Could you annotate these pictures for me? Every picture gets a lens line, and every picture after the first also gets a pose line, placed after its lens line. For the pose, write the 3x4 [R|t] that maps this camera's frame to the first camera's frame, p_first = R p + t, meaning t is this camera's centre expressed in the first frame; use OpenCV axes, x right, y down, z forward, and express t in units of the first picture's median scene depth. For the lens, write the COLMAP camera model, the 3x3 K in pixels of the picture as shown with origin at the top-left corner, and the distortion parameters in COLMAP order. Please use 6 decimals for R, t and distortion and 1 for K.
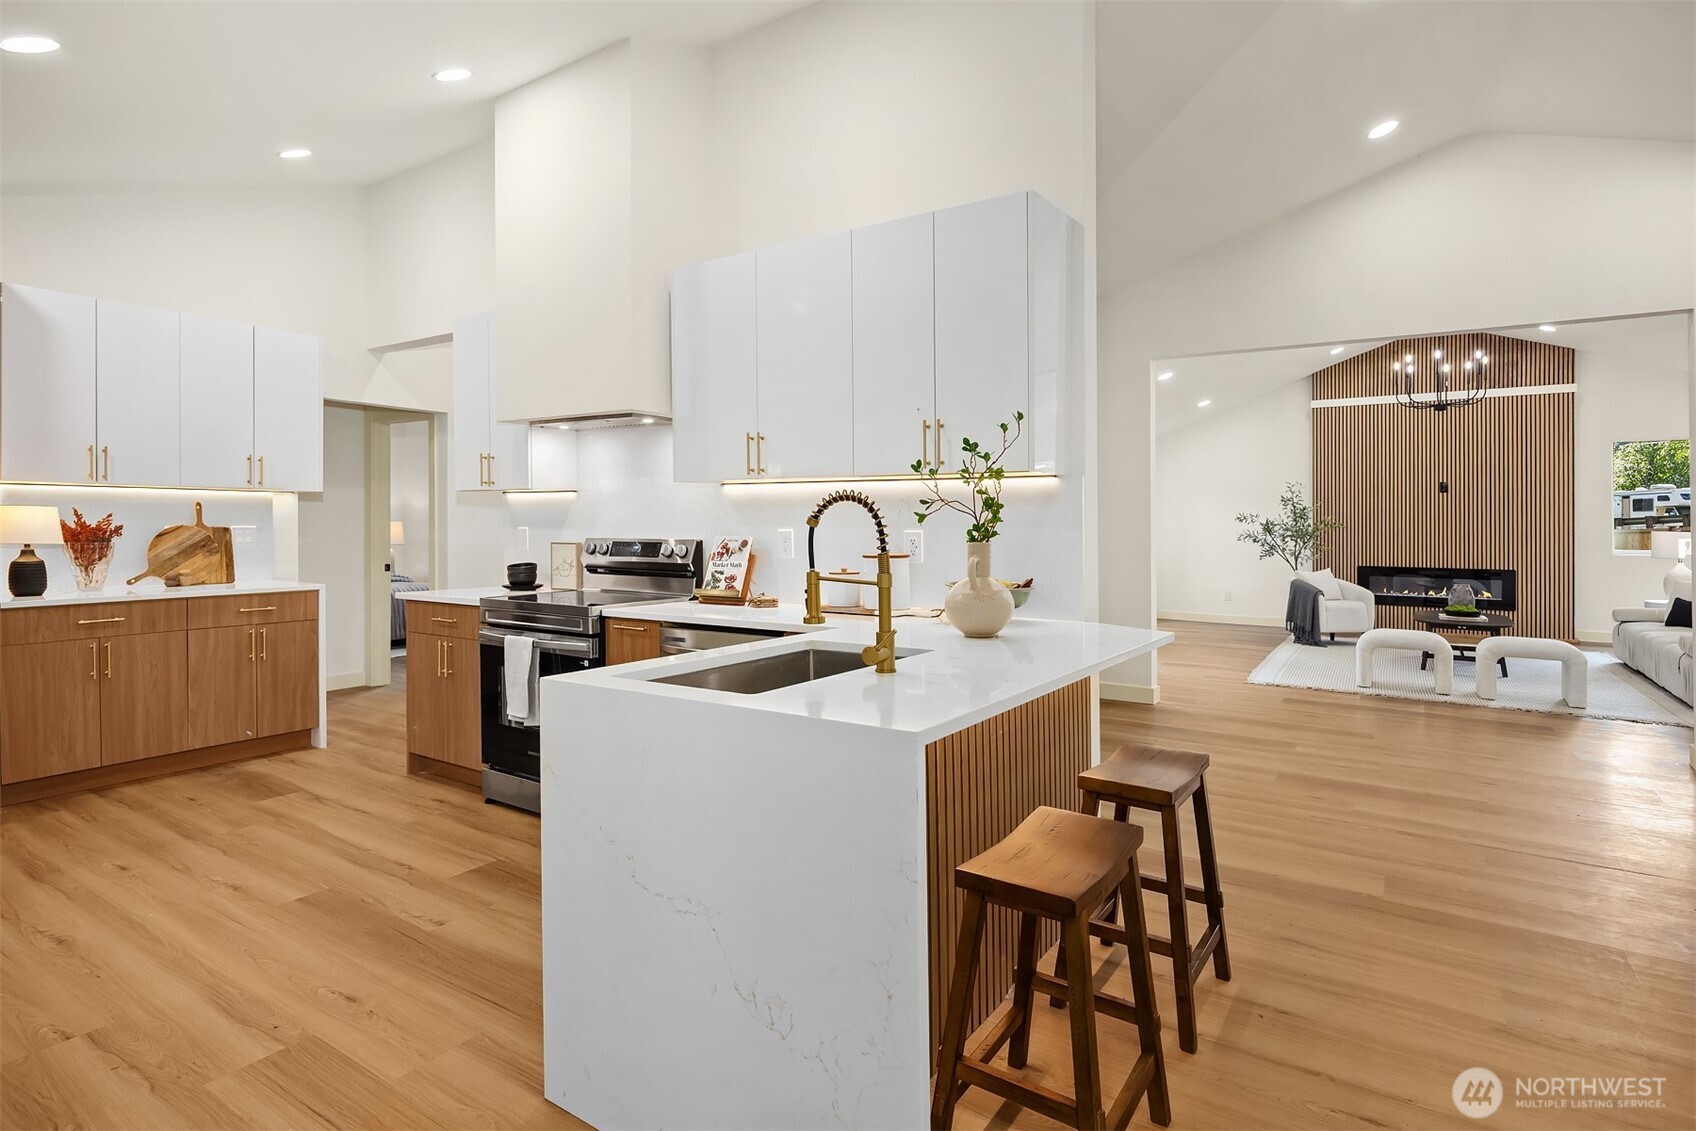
lens RADIAL K [[864.8, 0, 852.3], [0, 864.8, 538.5], [0, 0, 1]] dist [-0.004516, -0.000513]
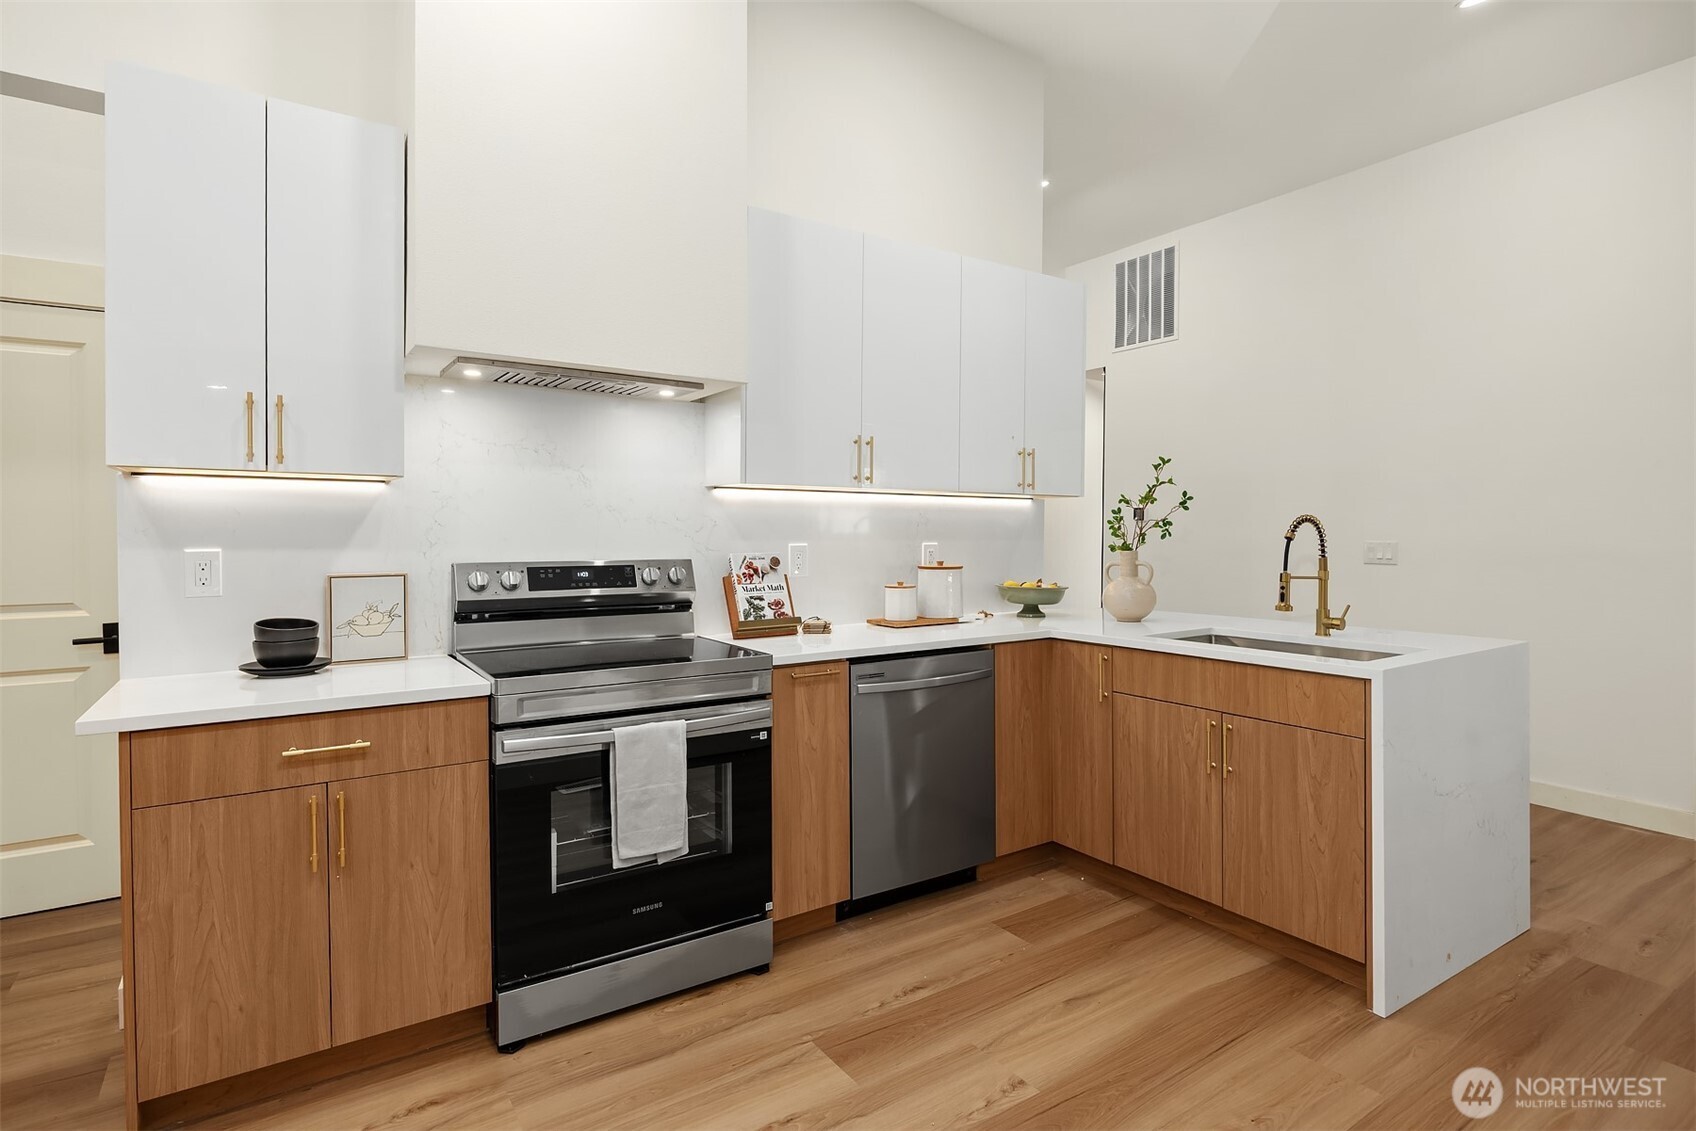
lens RADIAL K [[882.5, 0, 856.8], [0, 882.5, 533.8], [0, 0, 1]] dist [-0.005471, -0.000679]
pose [[0.381815, -0.004443, 0.924228, -0.791553], [0.017093, 0.999851, -0.002254, -0.015856], [-0.924081, 0.016659, 0.381834, 0.538653]]
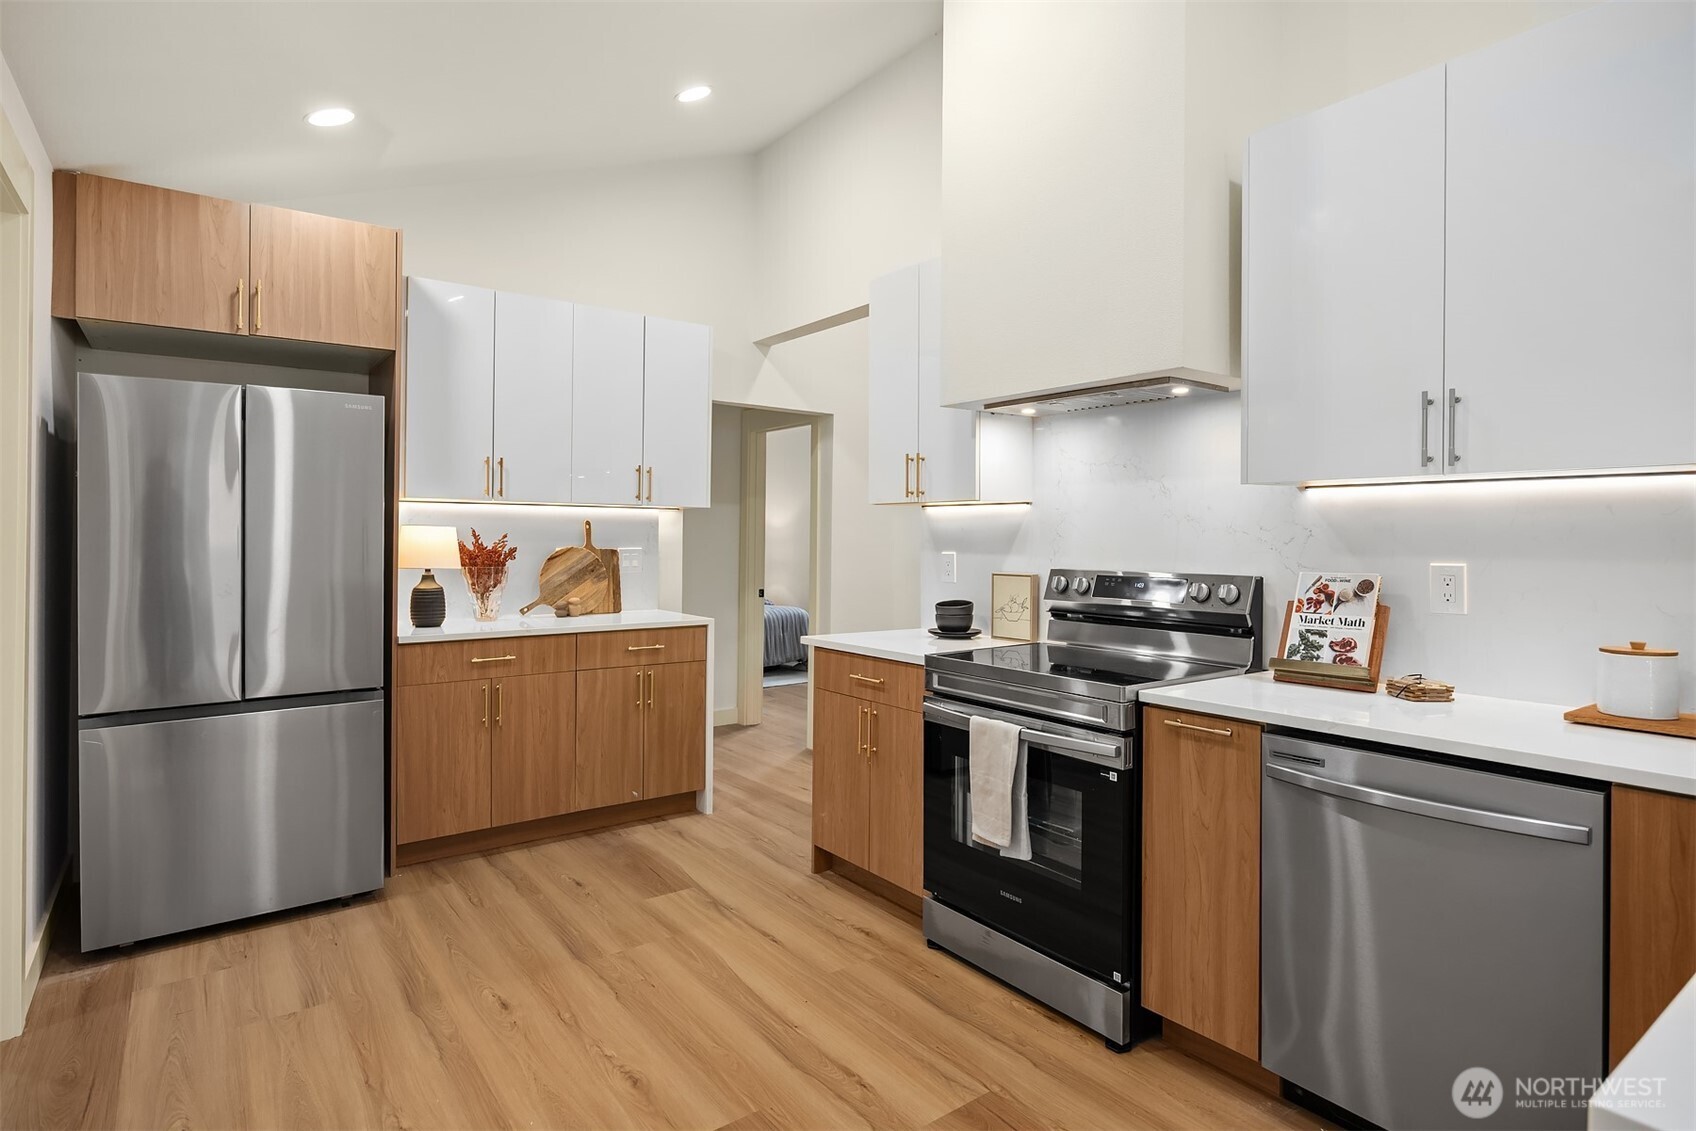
lens RADIAL K [[884.0, 0, 845.2], [0, 884.0, 543.0], [0, 0, 1]] dist [-0.000670, 0.000246]
pose [[0.937215, 0.003836, -0.348731, -0.222150], [-0.009109, 0.999868, -0.013483, -0.011019], [0.348633, 0.015813, 0.937126, 0.277259]]
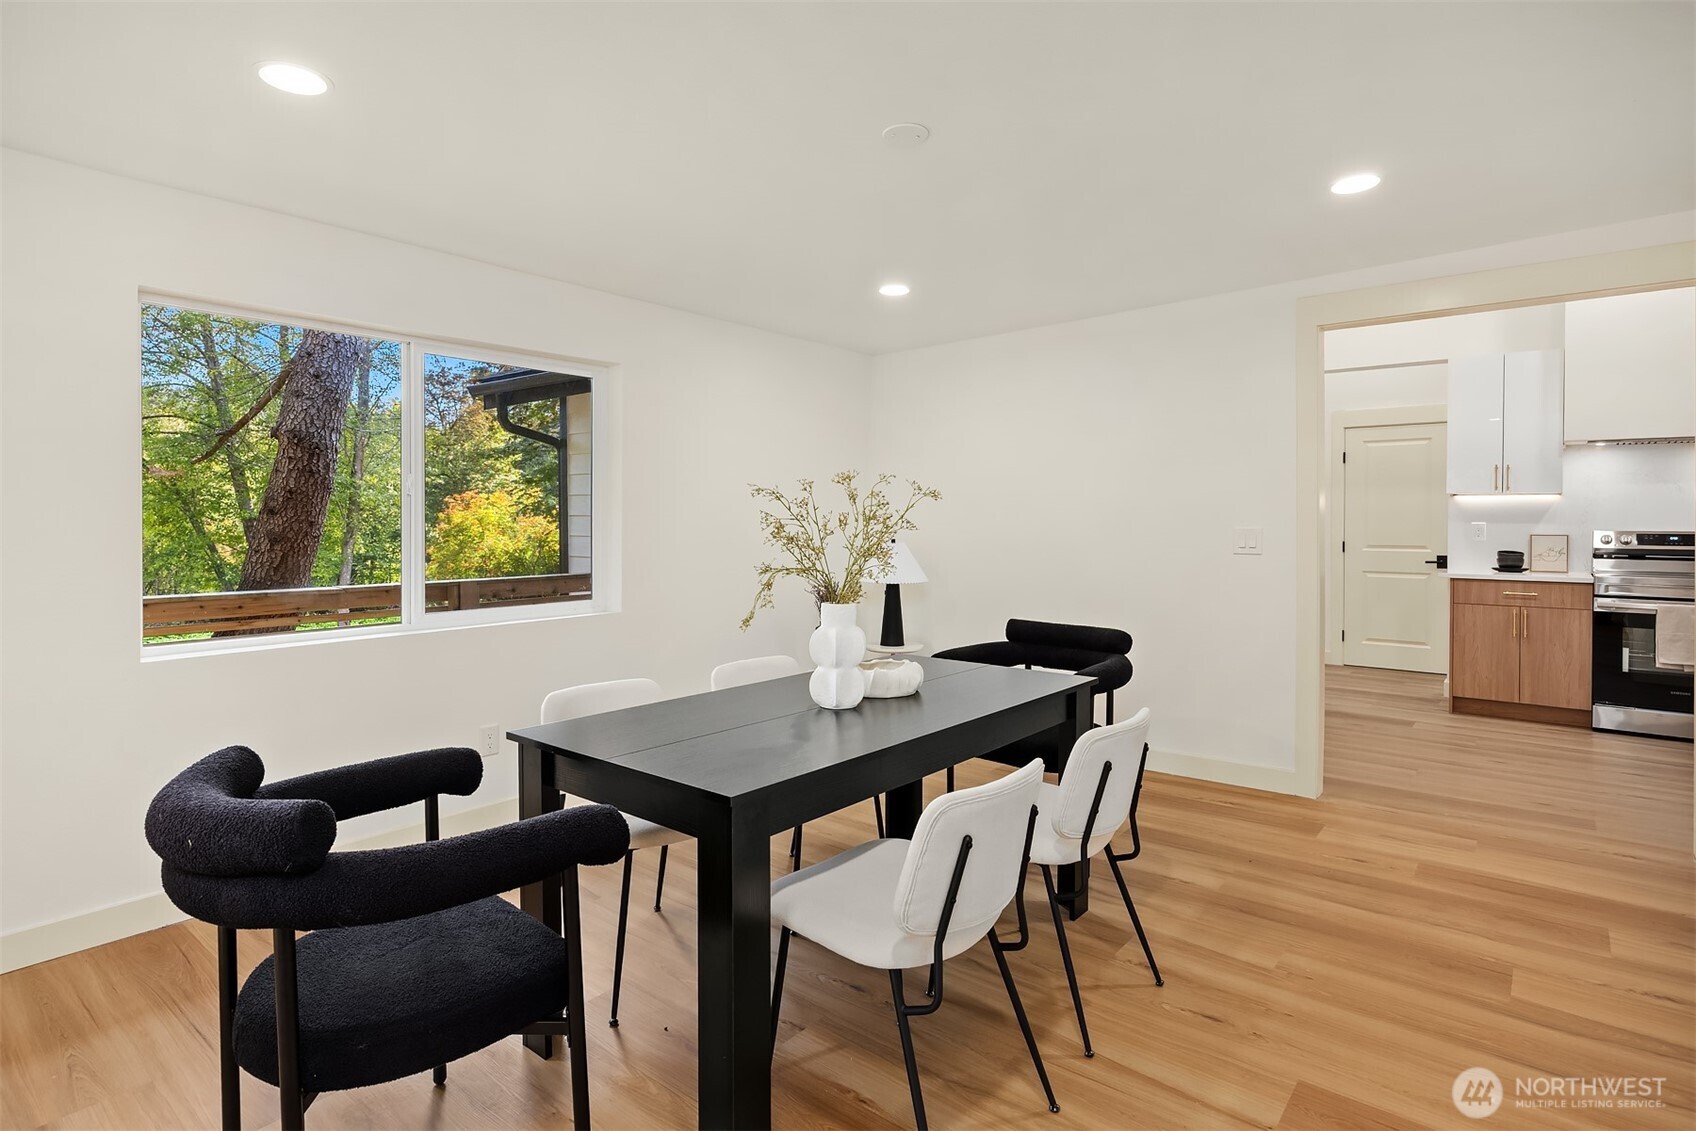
lens RADIAL K [[864.8, 0, 852.3], [0, 864.8, 538.5], [0, 0, 1]] dist [-0.004516, -0.000513]
pose [[0.995090, -0.000980, -0.098970, -1.328057], [0.001961, 0.999950, 0.009815, -0.004237], [0.098955, -0.009961, 0.995042, -0.394408]]
